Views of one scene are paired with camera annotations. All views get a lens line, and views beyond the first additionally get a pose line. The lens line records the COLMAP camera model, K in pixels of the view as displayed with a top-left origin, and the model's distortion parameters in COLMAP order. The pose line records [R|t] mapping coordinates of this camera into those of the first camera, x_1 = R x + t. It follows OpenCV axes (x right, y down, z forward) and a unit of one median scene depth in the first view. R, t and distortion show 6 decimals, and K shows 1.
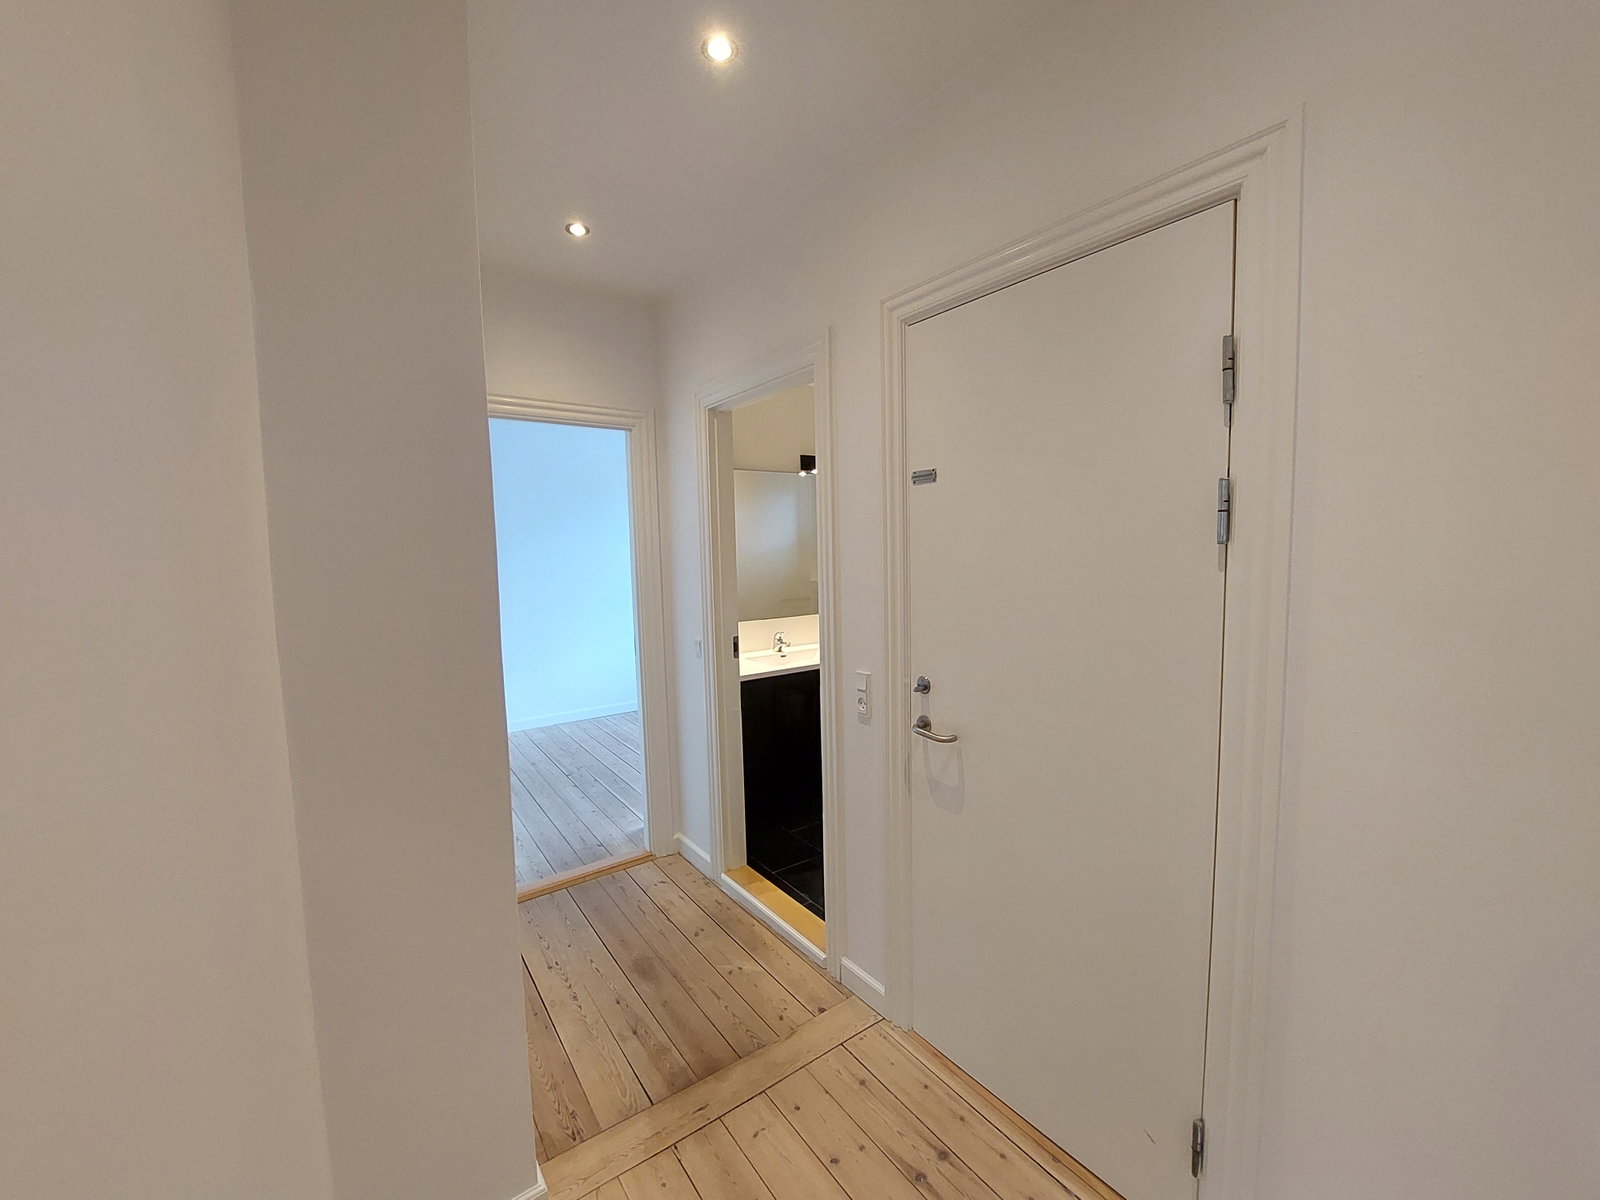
lens RADIAL K [[640.3, 0, 800.0], [0, 640.3, 600.0], [0, 0, 1]] dist [-0.035085, -0.000123]
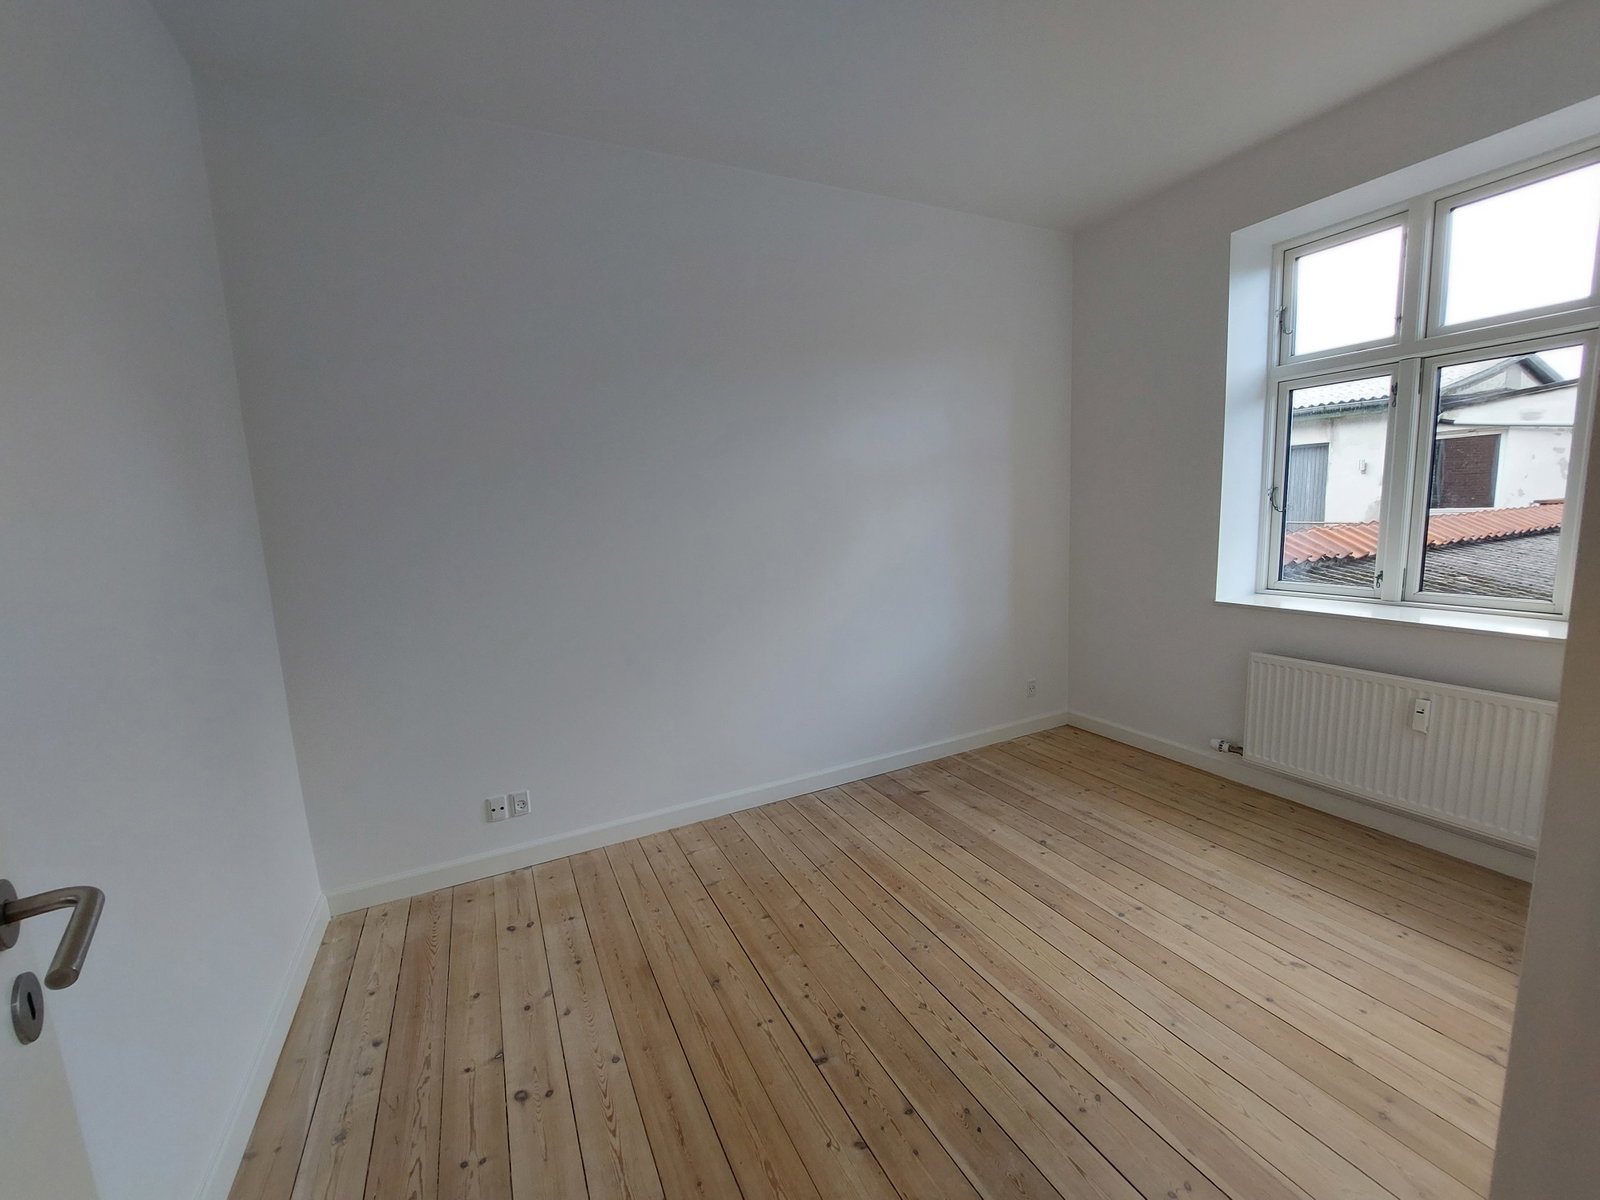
lens RADIAL K [[640.3, 0, 800.0], [0, 640.3, 600.0], [0, 0, 1]] dist [-0.035085, -0.000123]
pose [[0.986195, -0.012619, -0.165105, -0.262287], [0.022727, 0.997971, 0.059476, -0.011070], [0.164019, -0.062407, 0.984481, 0.552901]]
